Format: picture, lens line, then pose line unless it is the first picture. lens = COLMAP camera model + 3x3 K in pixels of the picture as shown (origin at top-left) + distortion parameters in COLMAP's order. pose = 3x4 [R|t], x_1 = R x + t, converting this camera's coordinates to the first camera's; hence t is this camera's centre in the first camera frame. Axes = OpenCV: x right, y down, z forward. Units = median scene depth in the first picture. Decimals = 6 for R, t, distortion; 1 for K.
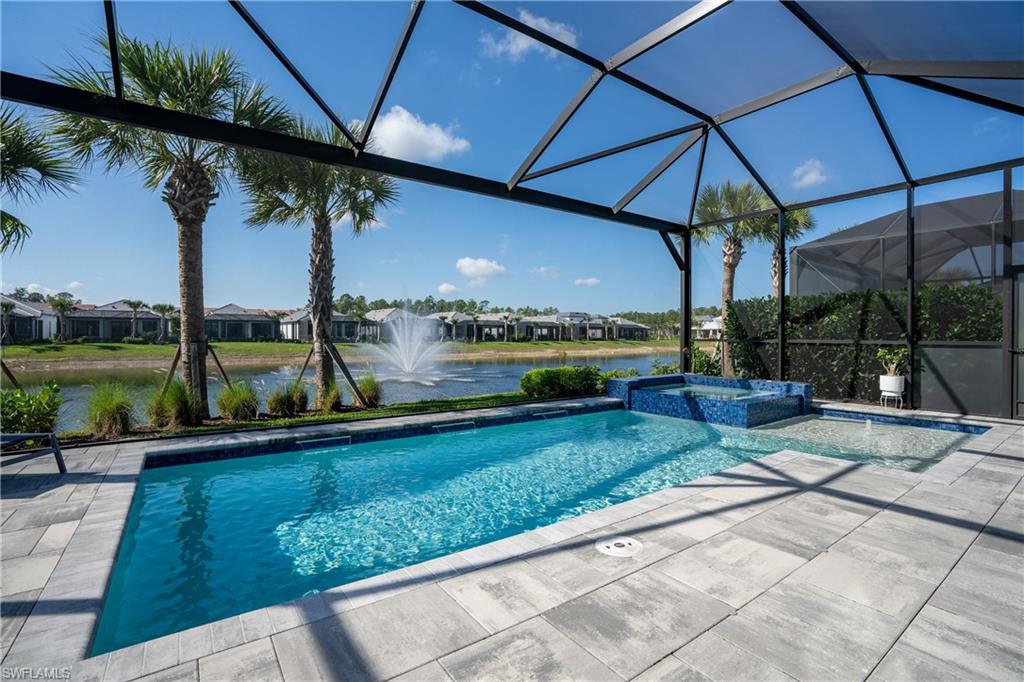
lens RADIAL K [[473.8, 0, 513.3], [0, 473.8, 333.8], [0, 0, 1]] dist [-0.055656, 0.013738]
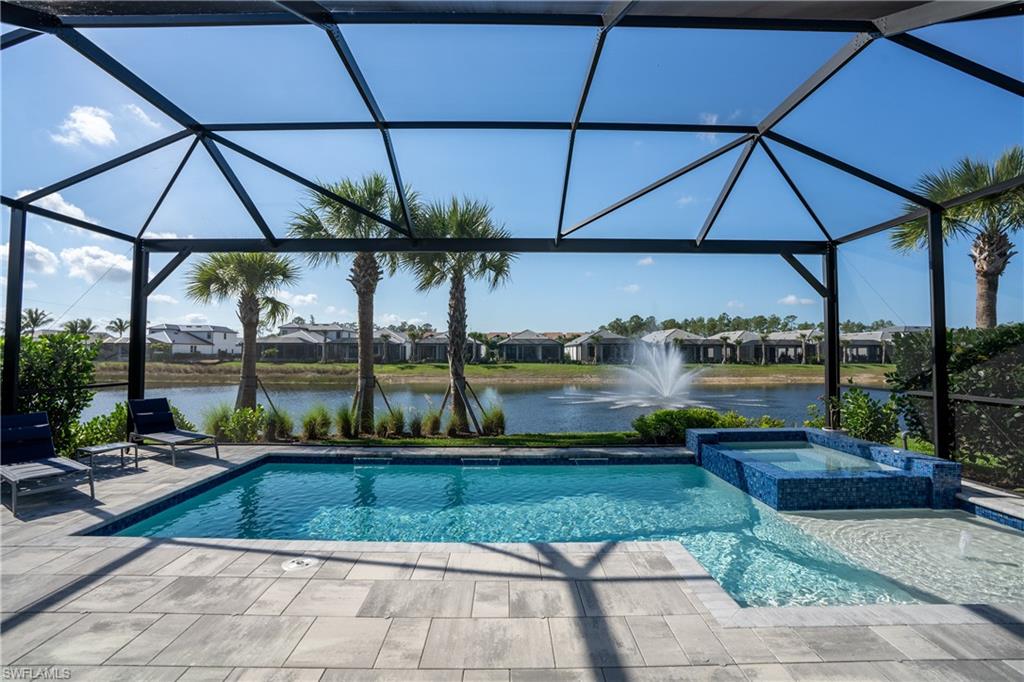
lens RADIAL K [[473.8, 0, 510.3], [0, 473.8, 334.7], [0, 0, 1]] dist [-0.055656, 0.013738]
pose [[0.814427, -0.024408, -0.579752, 0.277950], [0.001804, 0.999217, -0.039535, -0.030633], [0.580263, 0.031152, 0.813833, 0.039067]]
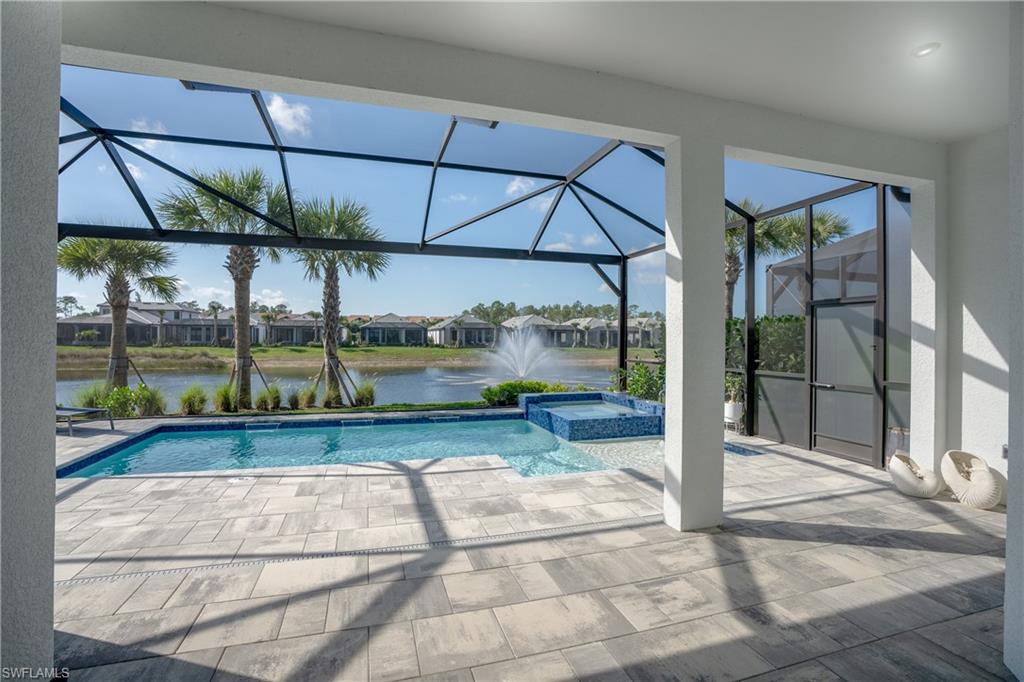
lens RADIAL K [[473.8, 0, 508.1], [0, 473.8, 332.9], [0, 0, 1]] dist [-0.055656, 0.013738]
pose [[0.943477, -0.000174, -0.331437, 0.353051], [-0.003261, 0.999947, -0.009810, -0.028761], [0.331421, 0.010336, 0.943426, -0.091033]]
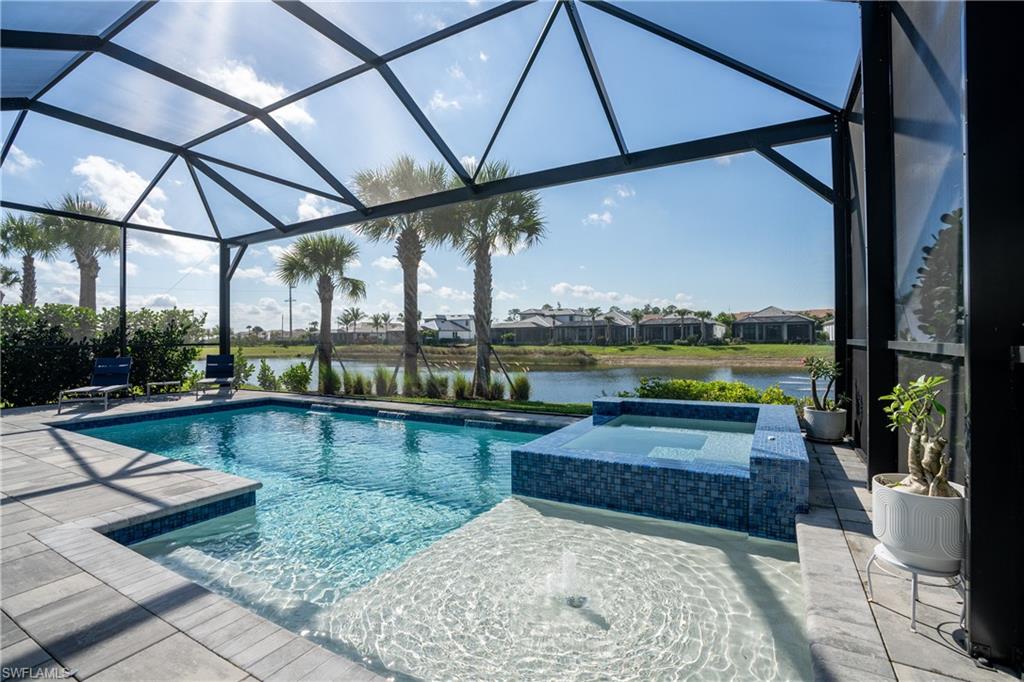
lens RADIAL K [[473.8, 0, 511.9], [0, 473.8, 336.9], [0, 0, 1]] dist [-0.055656, 0.013738]
pose [[0.415501, -0.011240, -0.909523, 0.489429], [0.013697, 0.999888, -0.006099, 0.004436], [0.909489, -0.009923, 0.415609, 0.351203]]
